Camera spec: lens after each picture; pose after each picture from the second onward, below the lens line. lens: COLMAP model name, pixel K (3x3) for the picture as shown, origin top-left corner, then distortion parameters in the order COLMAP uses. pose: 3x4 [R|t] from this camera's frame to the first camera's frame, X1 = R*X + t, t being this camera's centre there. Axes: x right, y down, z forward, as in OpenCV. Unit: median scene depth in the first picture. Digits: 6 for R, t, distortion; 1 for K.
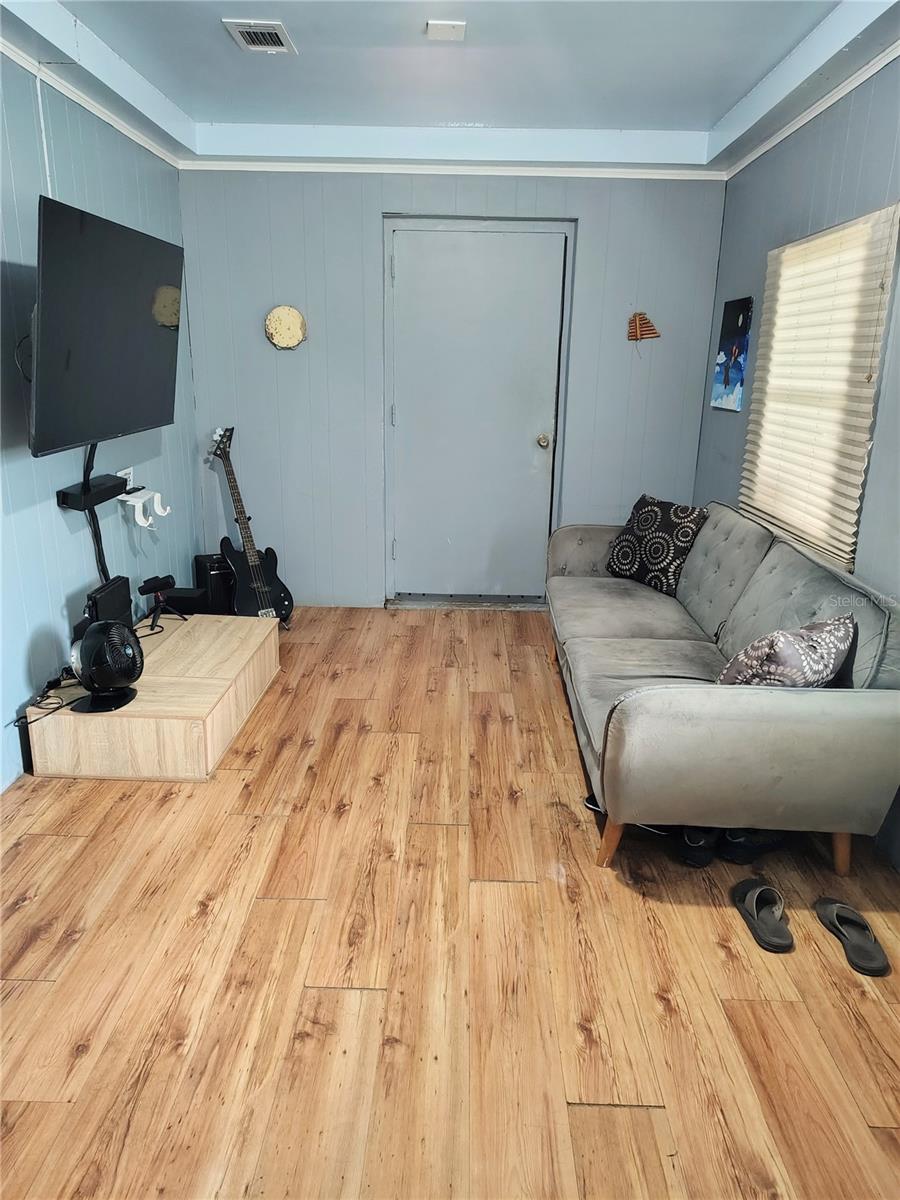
lens RADIAL K [[839.6, 0, 450.5], [0, 839.6, 600.1], [0, 0, 1]] dist [0.029839, -0.027182]
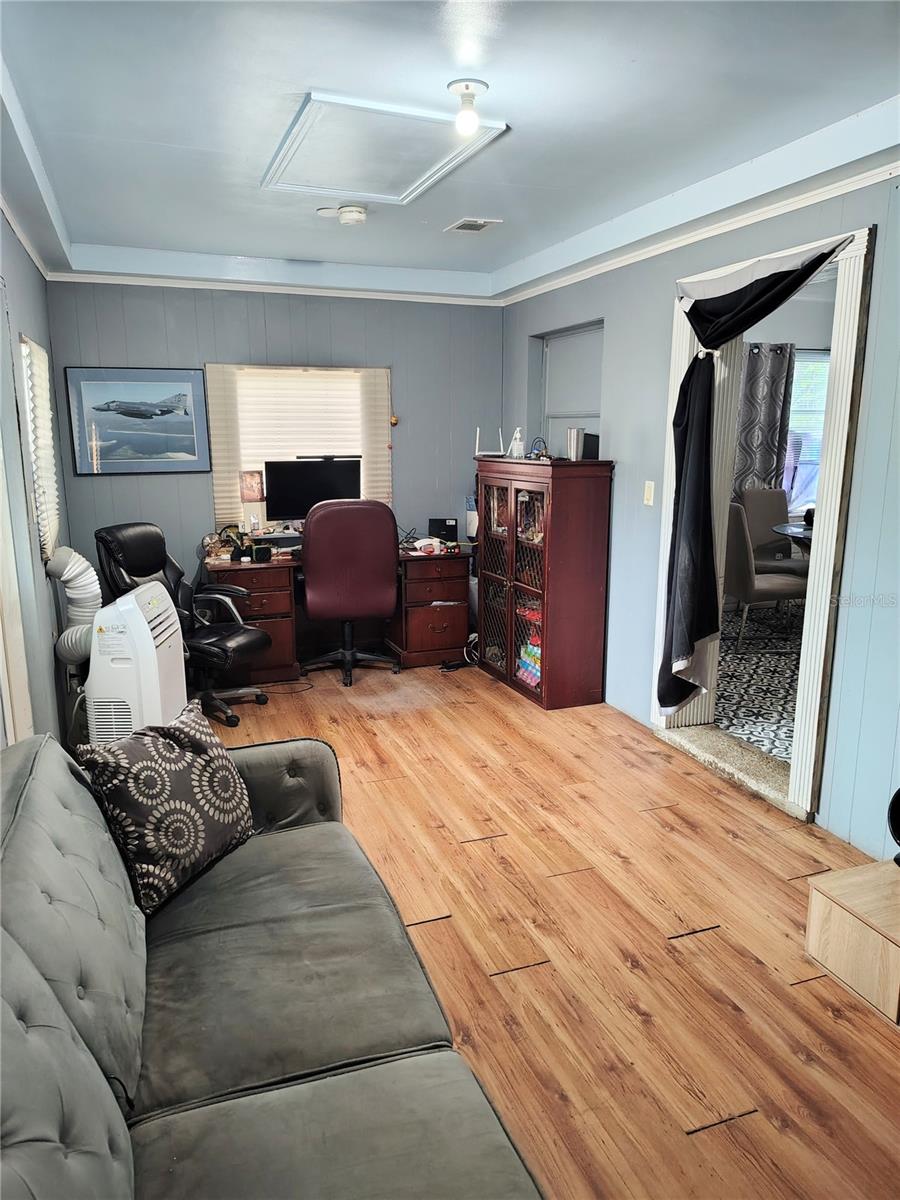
lens RADIAL K [[839.6, 0, 450.9], [0, 839.6, 605.5], [0, 0, 1]] dist [0.029839, -0.027182]
pose [[-0.932127, 0.054904, -0.357946, 0.382706], [-0.116434, 0.890518, 0.439797, -0.502797], [0.342904, 0.451624, -0.823683, 1.646465]]
